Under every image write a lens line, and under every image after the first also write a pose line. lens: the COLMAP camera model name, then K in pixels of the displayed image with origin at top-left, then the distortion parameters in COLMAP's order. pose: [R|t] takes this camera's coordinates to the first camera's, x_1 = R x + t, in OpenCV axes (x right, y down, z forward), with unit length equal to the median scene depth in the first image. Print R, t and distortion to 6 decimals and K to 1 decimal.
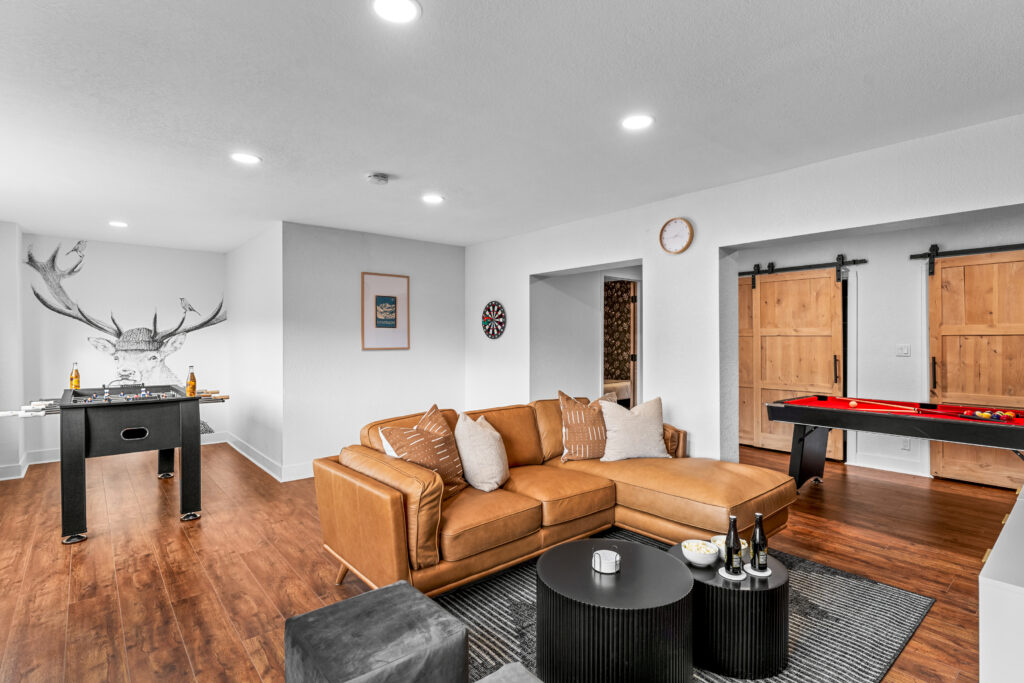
lens RADIAL K [[508.6, 0, 517.9], [0, 508.6, 340.6], [0, 0, 1]] dist [-0.005310, -0.000671]
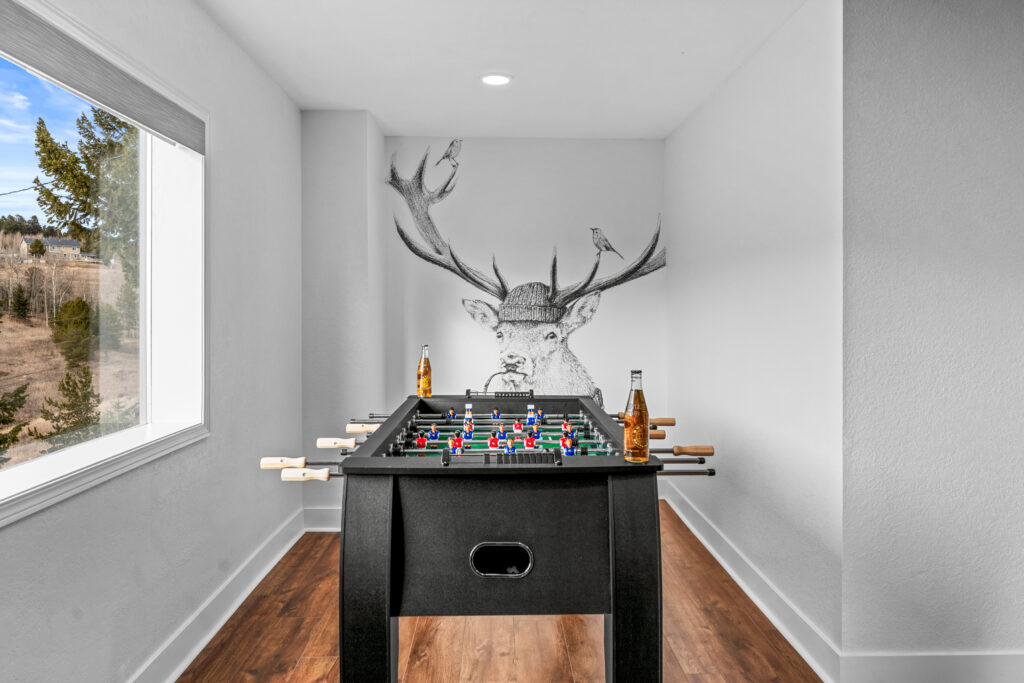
lens RADIAL K [[711.1, 0, 512.0], [0, 711.1, 337.2], [0, 0, 1]] dist [-0.001057, -0.000084]
pose [[0.776522, 0.025092, -0.629591, -0.267544], [-0.002220, 0.999310, 0.037088, 0.006990], [0.630086, -0.027402, 0.776041, 0.376714]]
